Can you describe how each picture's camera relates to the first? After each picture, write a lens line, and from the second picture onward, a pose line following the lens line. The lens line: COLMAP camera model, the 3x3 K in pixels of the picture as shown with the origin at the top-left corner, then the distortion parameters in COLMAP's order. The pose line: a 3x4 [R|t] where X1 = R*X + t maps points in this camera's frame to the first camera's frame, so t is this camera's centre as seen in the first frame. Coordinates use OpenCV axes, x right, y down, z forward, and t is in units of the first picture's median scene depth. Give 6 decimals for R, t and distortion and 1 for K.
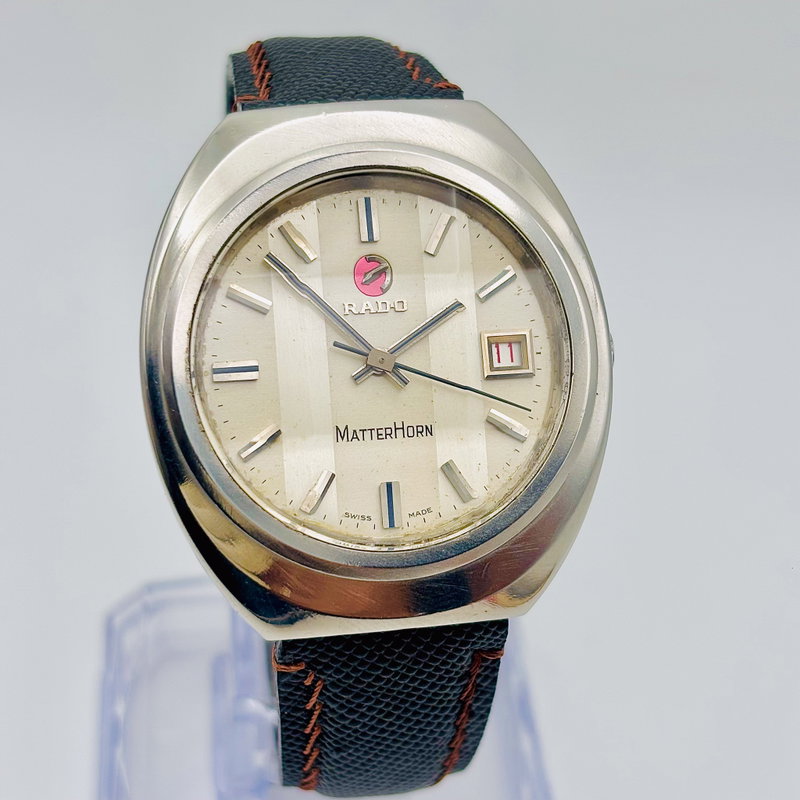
lens RADIAL K [[1661.4, 0, 387.5], [0, 1661.4, 402.0], [0, 0, 1]] dist [0.398332, -0.138928]
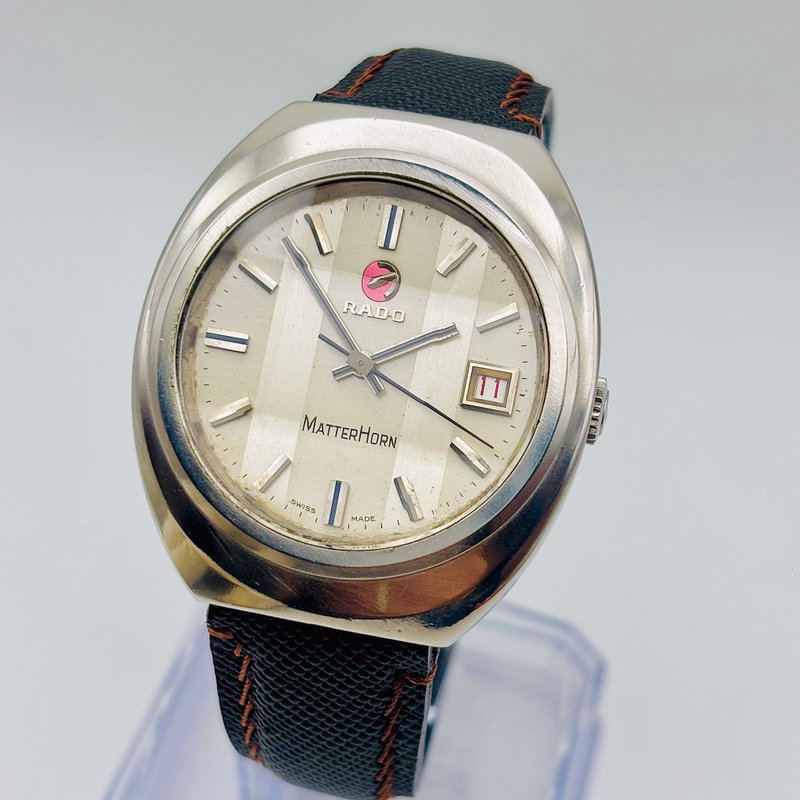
lens RADIAL K [[1661.4, 0, 387.5], [0, 1661.4, 402.0], [0, 0, 1]] dist [0.398332, -0.138928]
pose [[0.931245, 0.239257, -0.274843, 0.290916], [-0.245378, 0.969348, 0.012428, -0.018123], [0.269392, 0.055866, 0.961409, 0.028220]]
